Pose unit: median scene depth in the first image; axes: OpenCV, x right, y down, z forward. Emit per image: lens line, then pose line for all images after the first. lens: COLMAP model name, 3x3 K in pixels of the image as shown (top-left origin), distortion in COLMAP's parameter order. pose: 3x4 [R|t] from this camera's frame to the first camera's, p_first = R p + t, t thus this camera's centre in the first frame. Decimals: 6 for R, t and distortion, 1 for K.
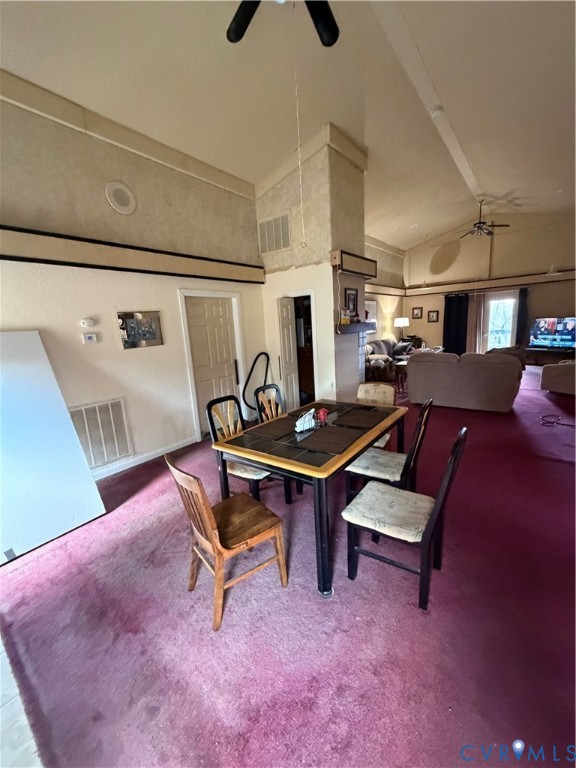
lens RADIAL K [[307.6, 0, 291.8], [0, 307.6, 386.6], [0, 0, 1]] dist [0.000410, 0.000884]
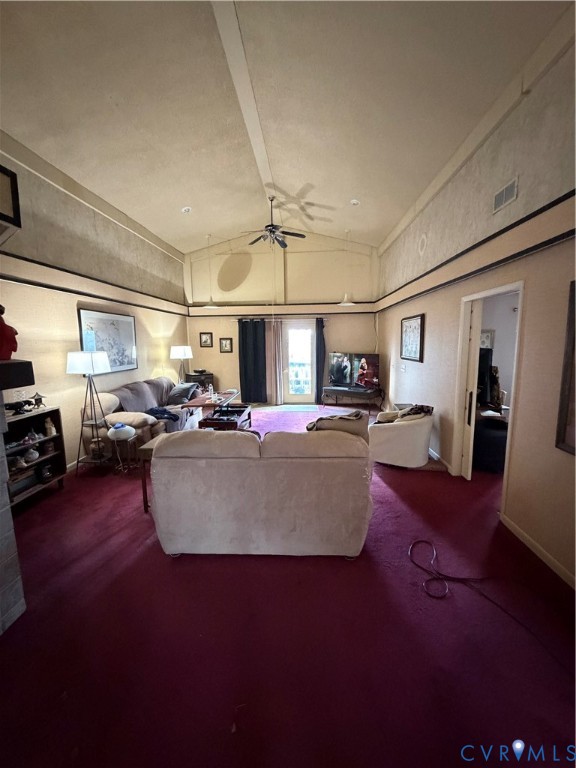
lens RADIAL K [[307.6, 0, 288.1], [0, 307.6, 382.4], [0, 0, 1]] dist [0.000410, 0.000884]
pose [[0.830757, -0.026998, 0.555981, 0.172322], [0.077574, 0.994691, -0.067611, -0.078516], [-0.551204, 0.099298, 0.828441, 0.315296]]
